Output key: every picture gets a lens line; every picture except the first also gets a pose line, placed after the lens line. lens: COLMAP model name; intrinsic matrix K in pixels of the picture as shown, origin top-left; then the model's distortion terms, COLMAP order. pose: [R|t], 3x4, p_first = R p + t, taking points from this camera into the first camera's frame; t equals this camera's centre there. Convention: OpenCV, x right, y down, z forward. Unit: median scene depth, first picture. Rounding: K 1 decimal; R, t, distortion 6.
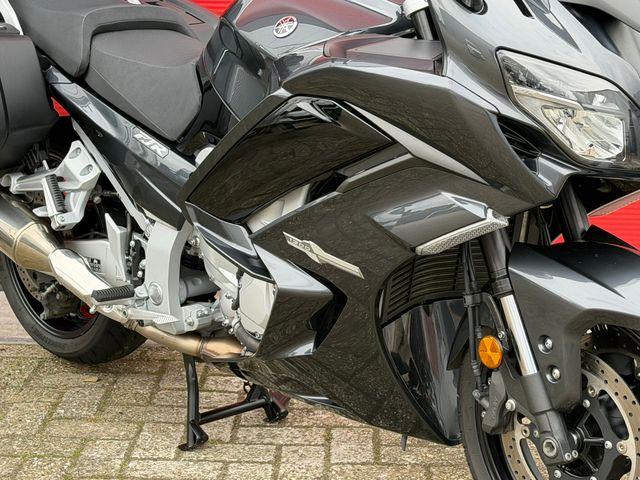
lens RADIAL K [[1411.8, 0, 334.5], [0, 1411.8, 244.8], [0, 0, 1]] dist [0.142479, 0.000000]
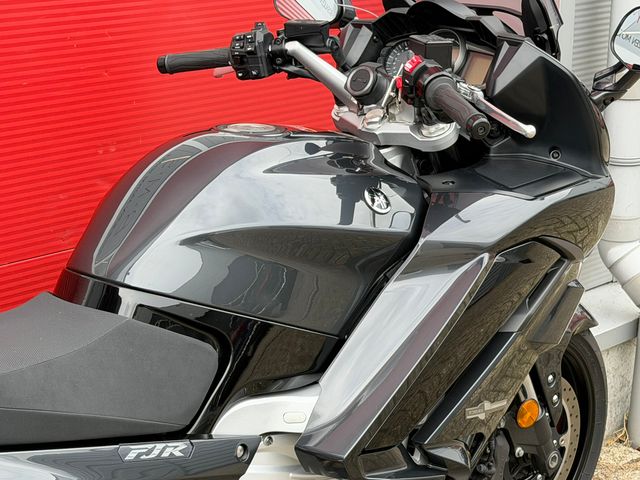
lens RADIAL K [[1411.8, 0, 305.2], [0, 1411.8, 262.5], [0, 0, 1]] dist [0.142479, 0.000000]
pose [[-0.033219, -0.309634, 0.950275, -0.767909], [0.249982, 0.918005, 0.307858, -0.355045], [-0.967681, 0.247778, 0.046908, 0.930804]]
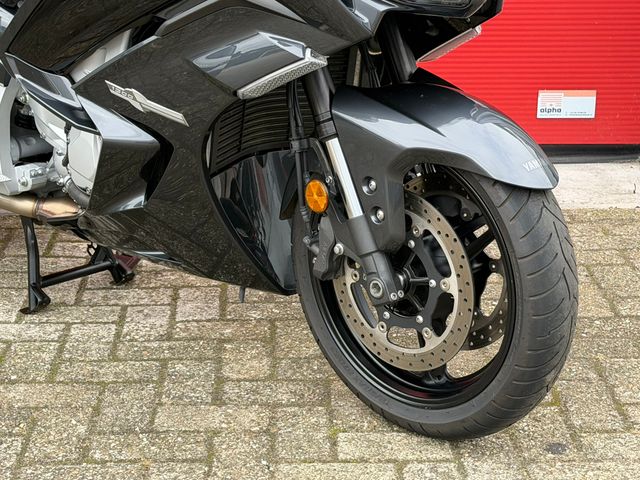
lens RADIAL K [[1411.8, 0, 343.3], [0, 1411.8, 258.7], [0, 0, 1]] dist [0.142479, 0.000000]
pose [[0.996805, -0.028563, 0.074589, 0.045566], [0.021990, 0.995922, 0.087502, 0.028104], [-0.076784, -0.085583, 0.993368, 0.005659]]
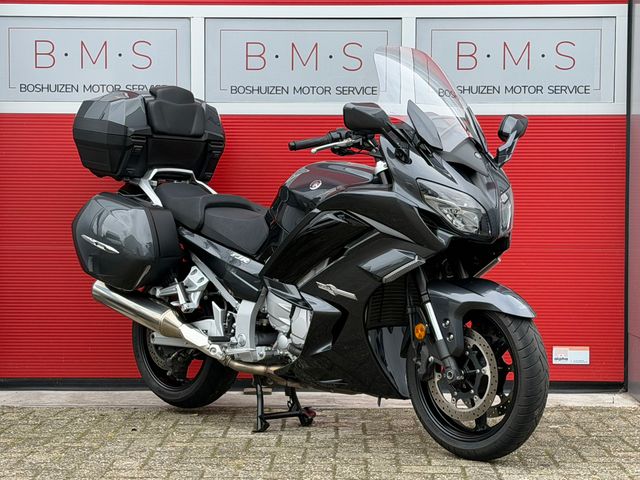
lens RADIAL K [[1411.8, 0, 325.4], [0, 1411.8, 253.6], [0, 0, 1]] dist [0.142479, 0.000000]
pose [[0.999871, -0.009897, 0.012624, -0.043479], [0.012456, 0.974892, -0.222328, 0.356958], [-0.010107, 0.222456, 0.974890, -0.861171]]
